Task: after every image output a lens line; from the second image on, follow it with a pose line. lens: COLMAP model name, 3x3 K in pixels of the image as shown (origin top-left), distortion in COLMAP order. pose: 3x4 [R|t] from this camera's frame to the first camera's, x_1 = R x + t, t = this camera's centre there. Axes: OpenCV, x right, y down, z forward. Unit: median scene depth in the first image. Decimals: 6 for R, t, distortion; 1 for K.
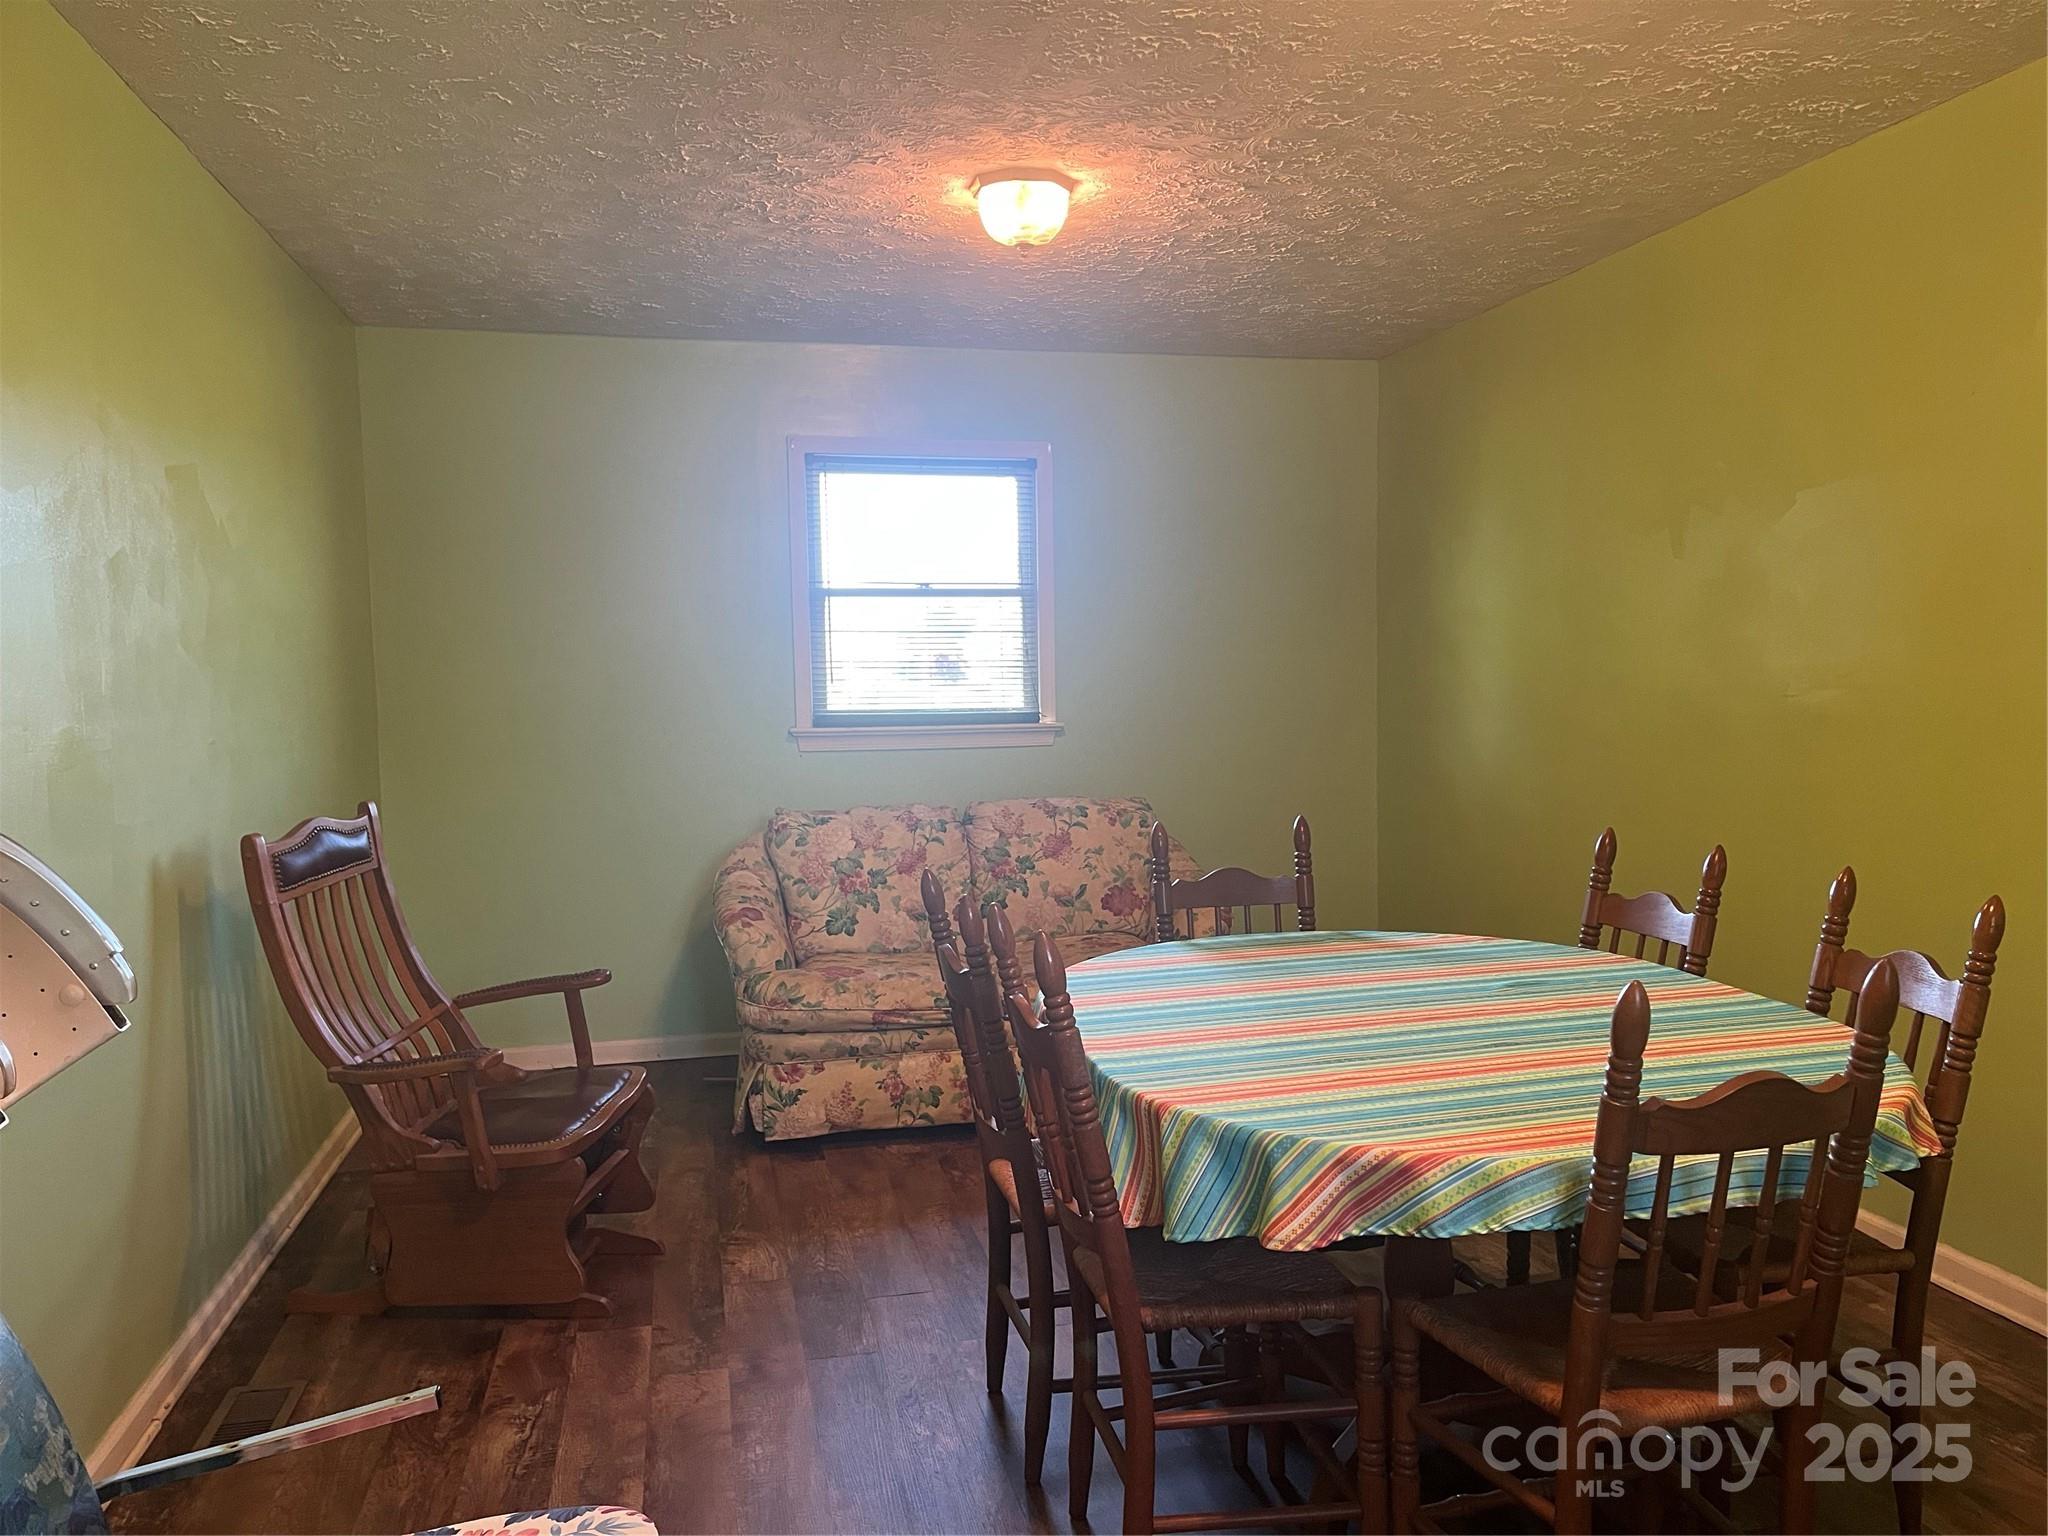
lens RADIAL K [[1546.3, 0, 1033.3], [0, 1546.3, 772.9], [0, 0, 1]] dist [0.075771, -0.101611]
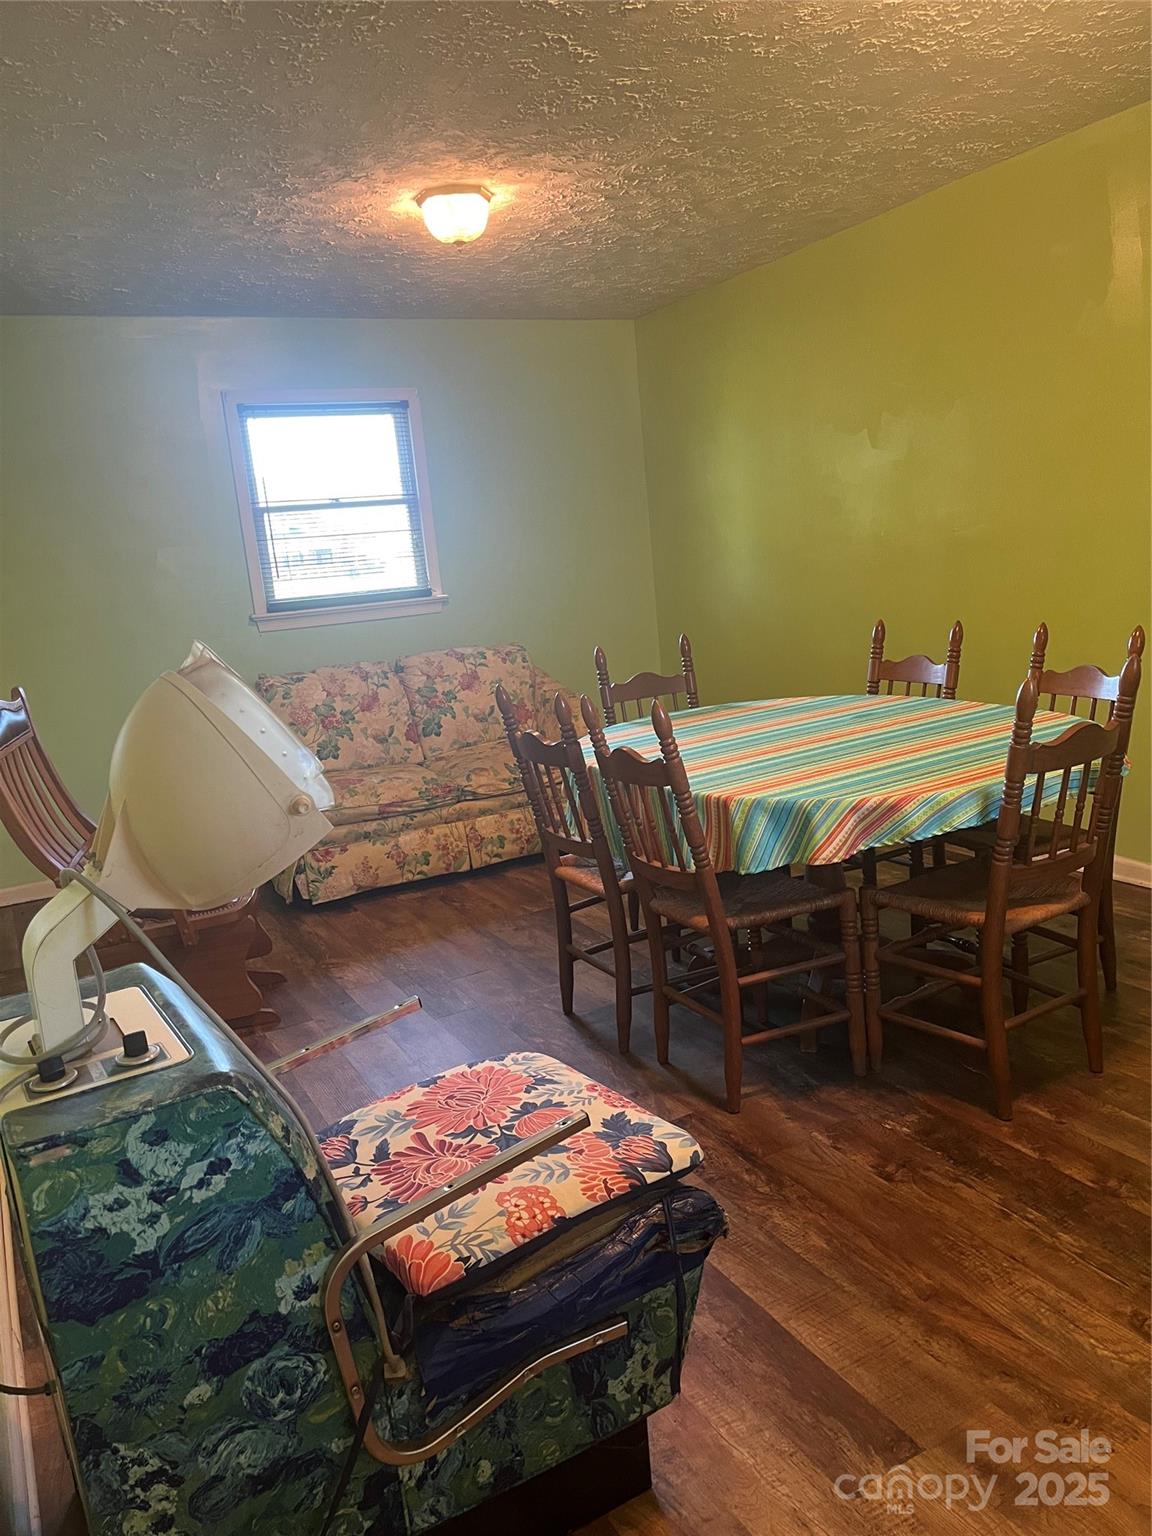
lens RADIAL K [[1159.7, 0, 581.3], [0, 1159.7, 767.7], [0, 0, 1]] dist [0.075771, -0.101611]
pose [[0.963038, -0.120419, 0.240950, -0.216002], [0.093948, 0.988497, 0.118522, 0.013333], [-0.252450, -0.091505, 0.963273, -0.085779]]
